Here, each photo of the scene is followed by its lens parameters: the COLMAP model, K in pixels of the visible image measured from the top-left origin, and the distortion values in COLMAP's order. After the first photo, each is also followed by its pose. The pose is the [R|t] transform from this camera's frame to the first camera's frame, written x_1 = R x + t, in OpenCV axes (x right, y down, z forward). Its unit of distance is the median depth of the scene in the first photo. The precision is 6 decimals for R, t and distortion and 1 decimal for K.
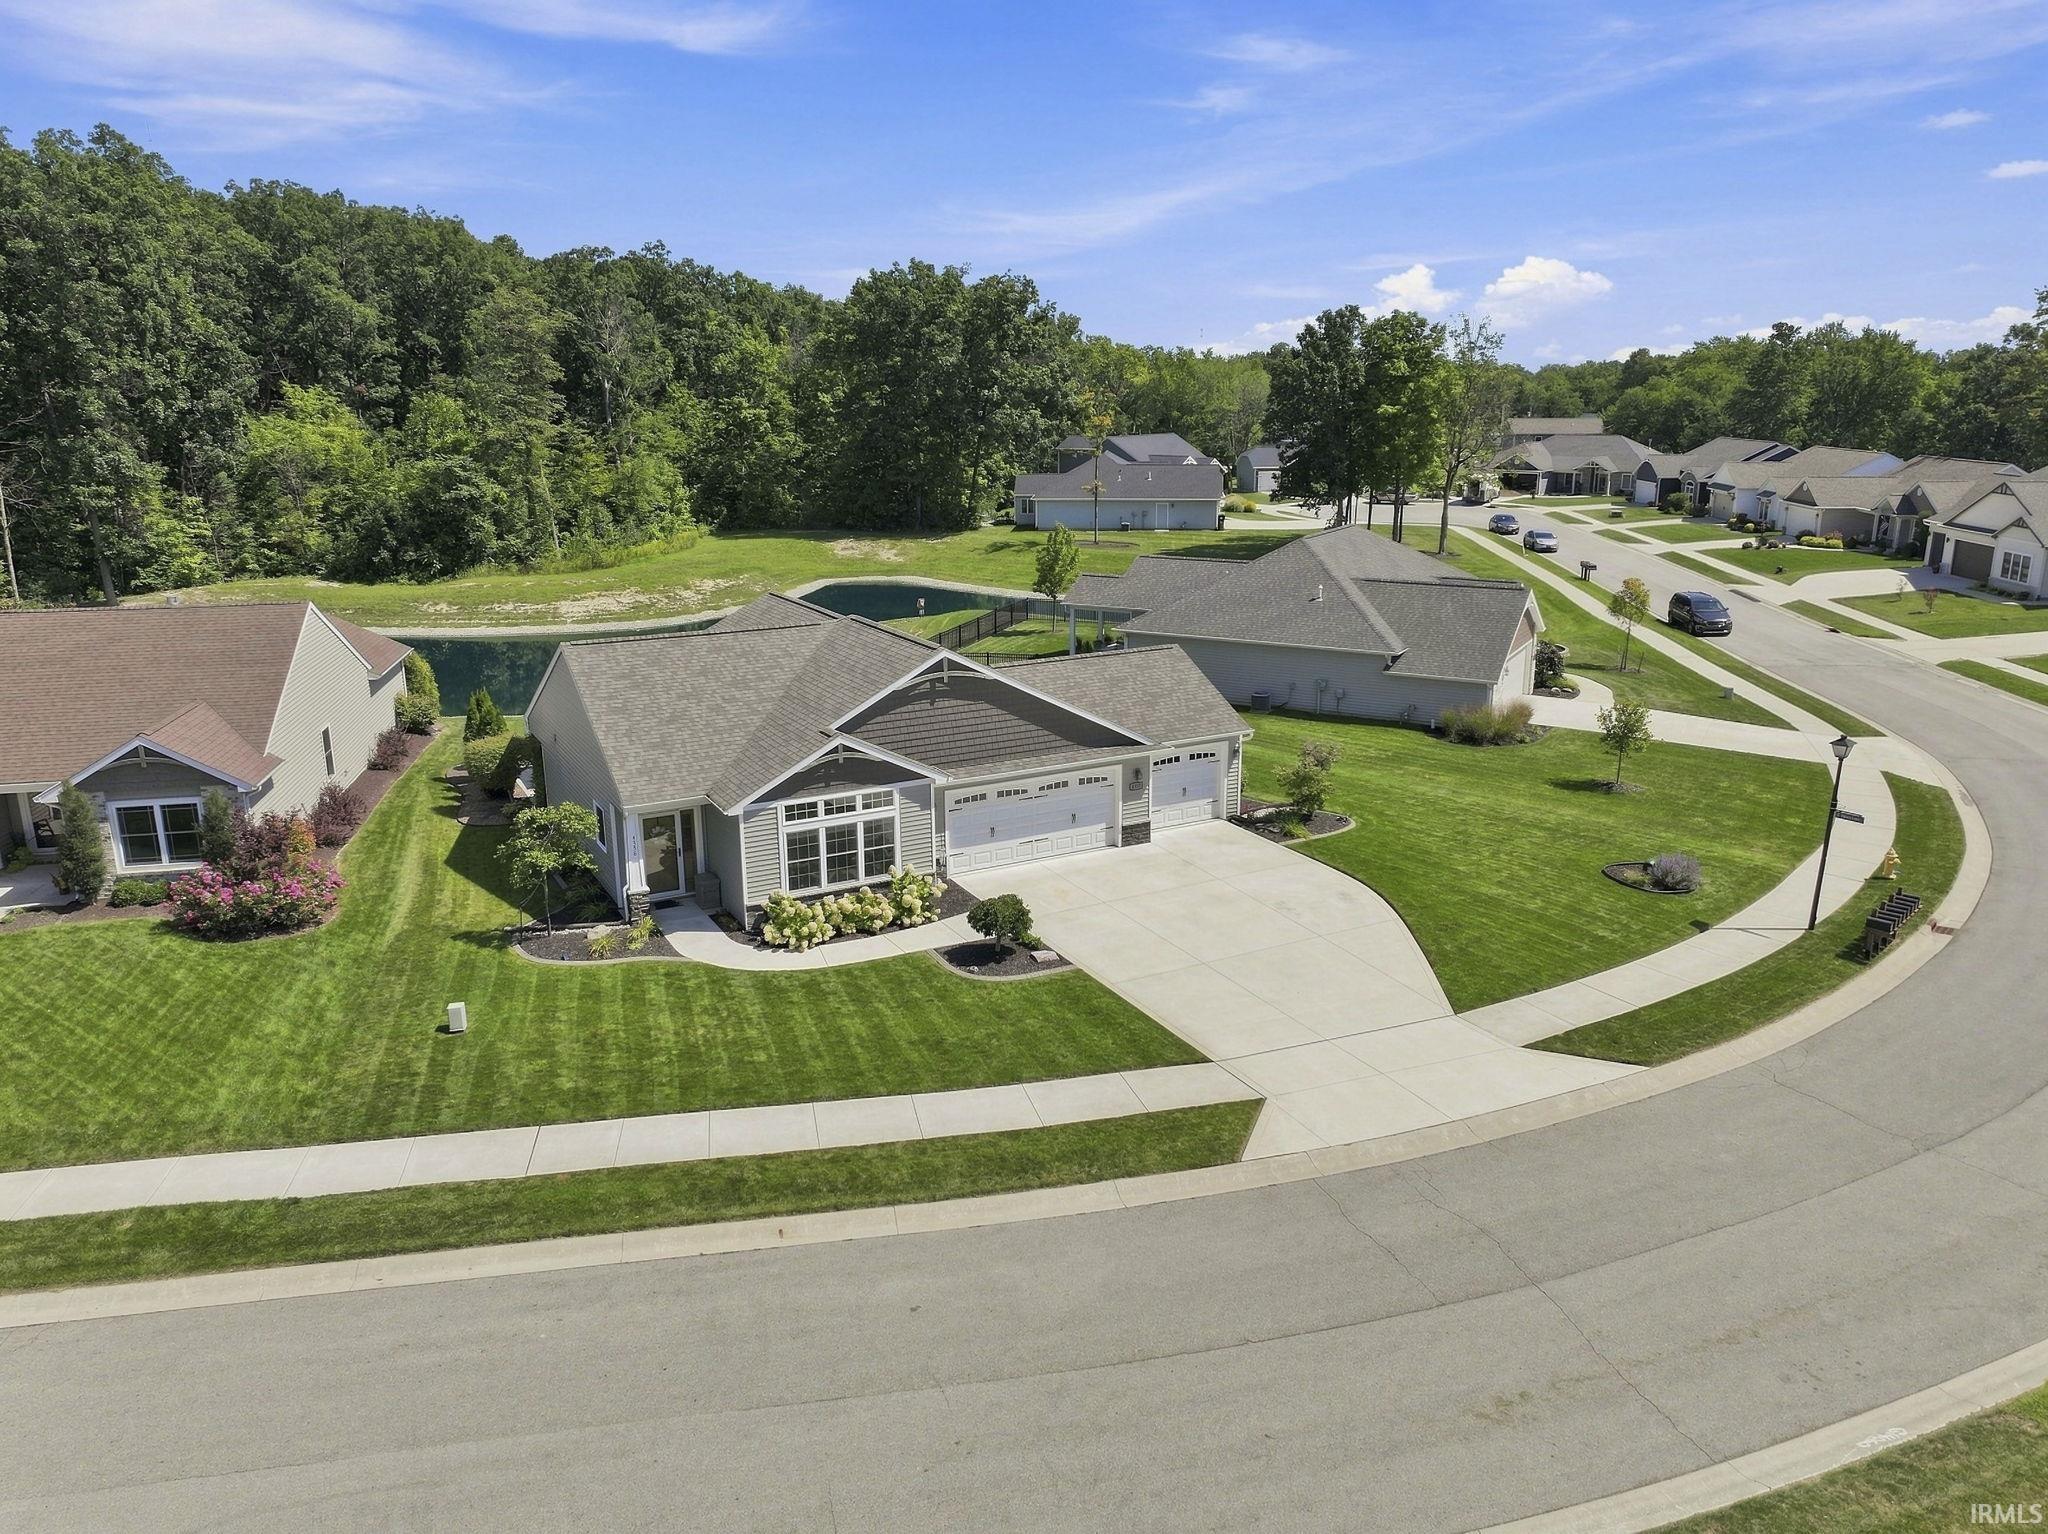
lens RADIAL K [[1442.3, 0, 1029.0], [0, 1442.3, 764.8], [0, 0, 1]] dist [0.006814, 0.003915]
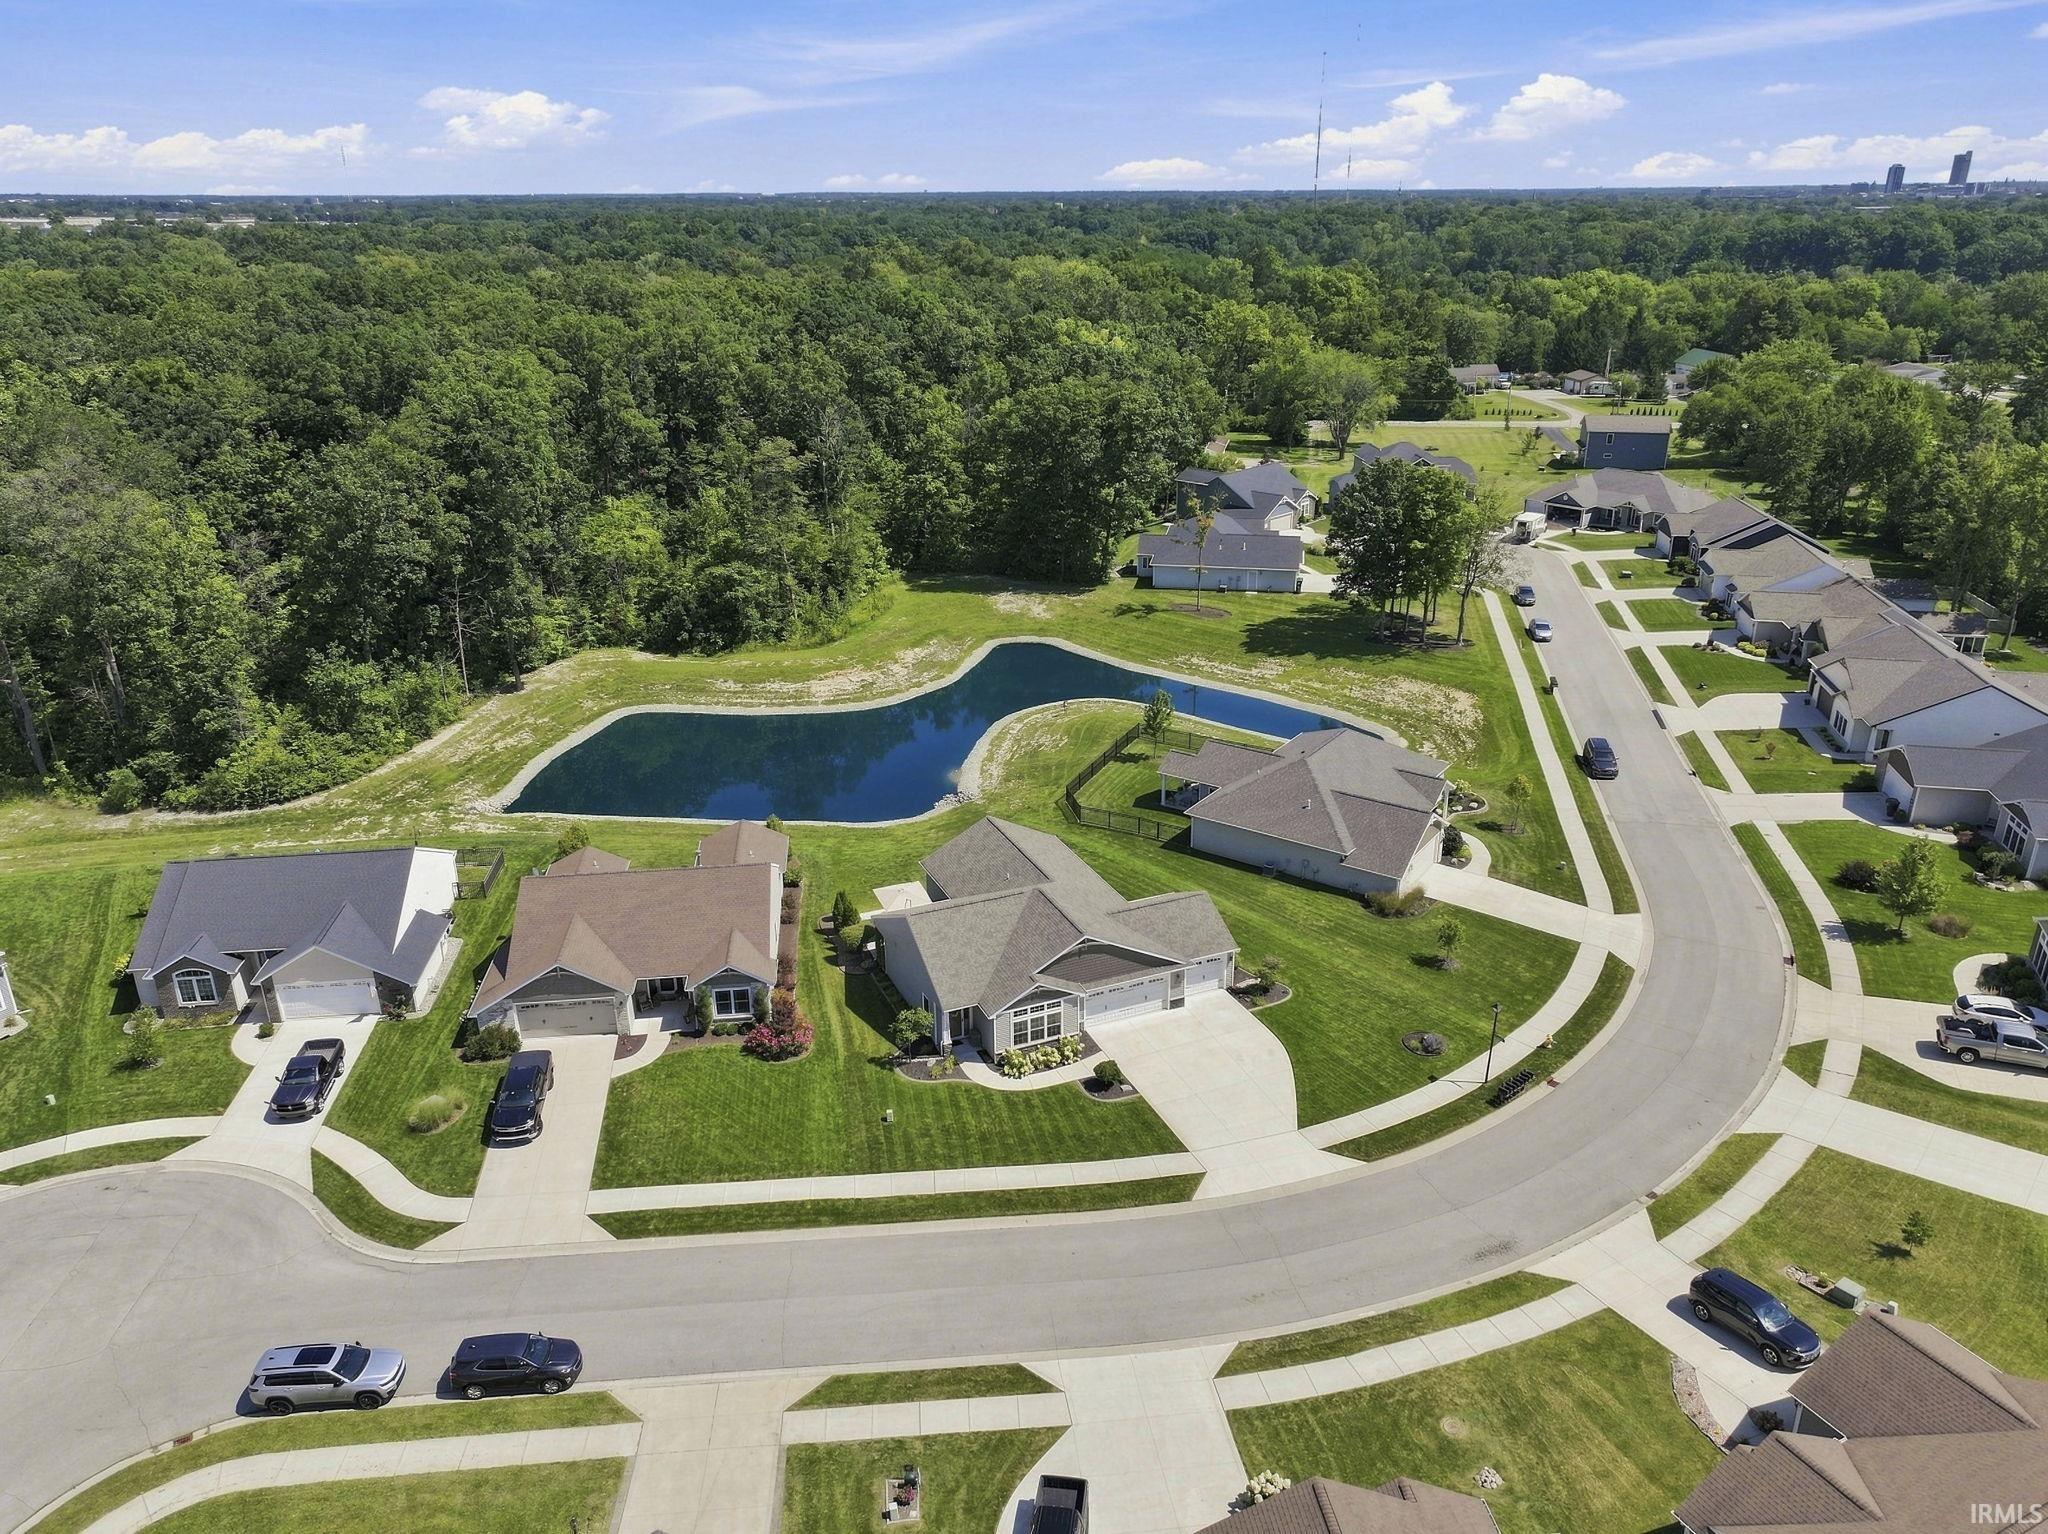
lens RADIAL K [[1442.3, 0, 1029.0], [0, 1442.3, 764.8], [0, 0, 1]] dist [0.006814, 0.003915]
pose [[0.995919, 0.033016, -0.083999, 0.026119], [-0.022671, 0.992362, 0.121258, -0.530687], [0.087360, -0.118859, 0.989061, -0.995844]]
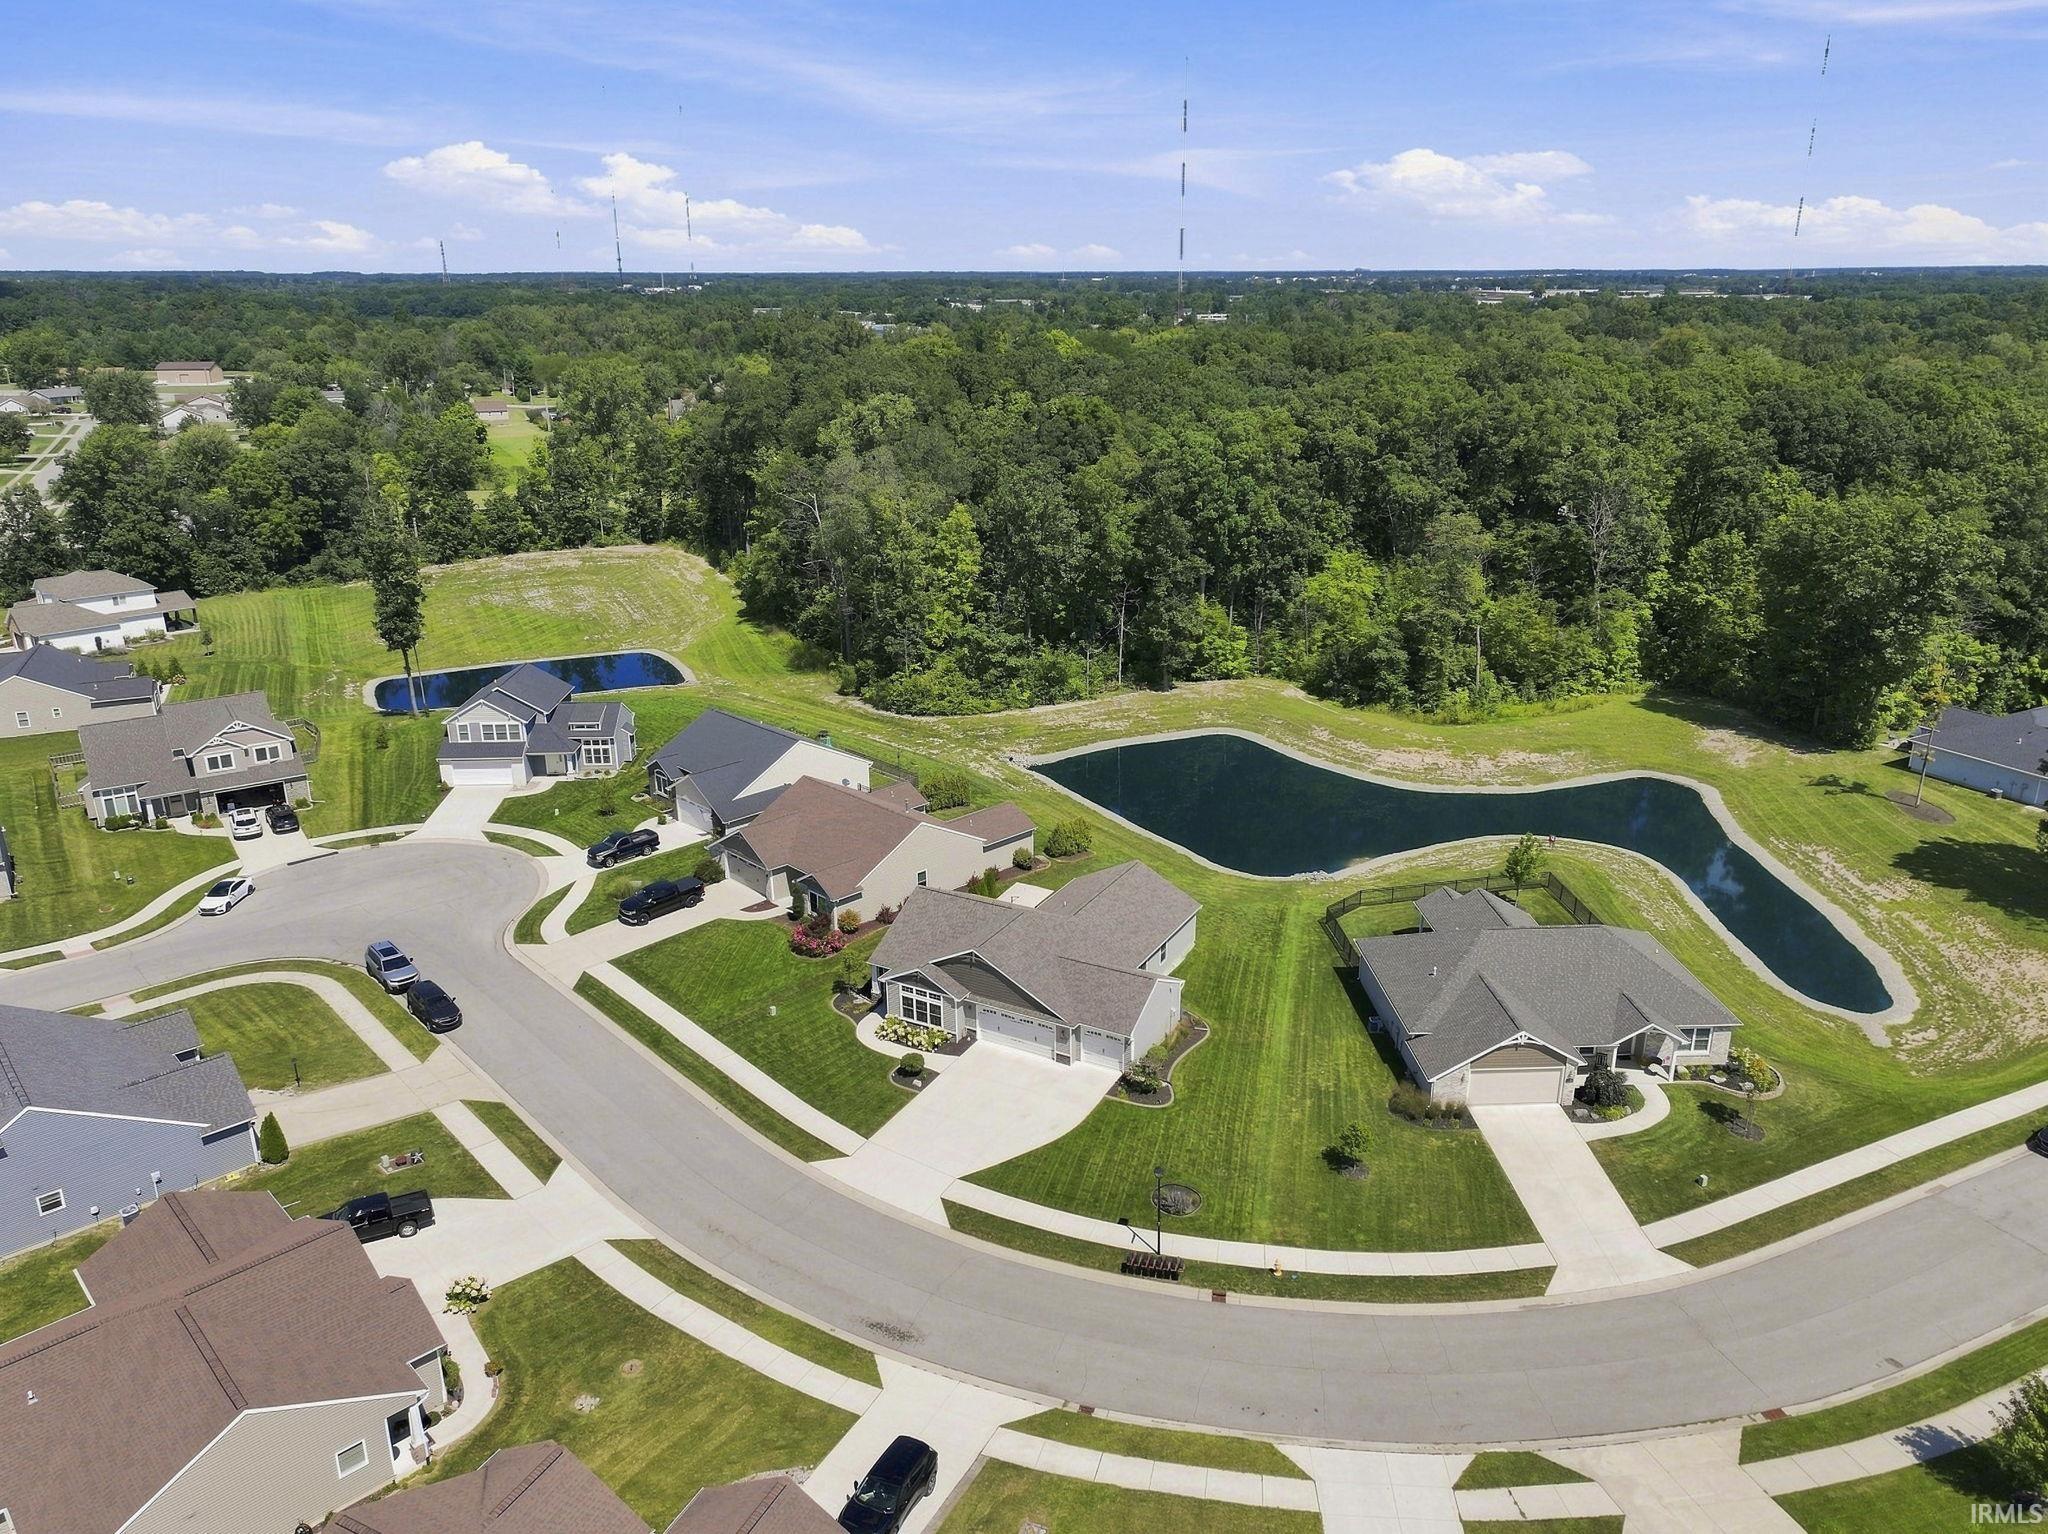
lens RADIAL K [[1442.3, 0, 1029.0], [0, 1442.3, 764.8], [0, 0, 1]] dist [0.006814, 0.003915]
pose [[0.533729, 0.276706, -0.799104, 1.601892], [-0.215140, 0.958290, 0.188134, -0.743072], [0.817831, 0.071507, 0.570998, -0.258666]]
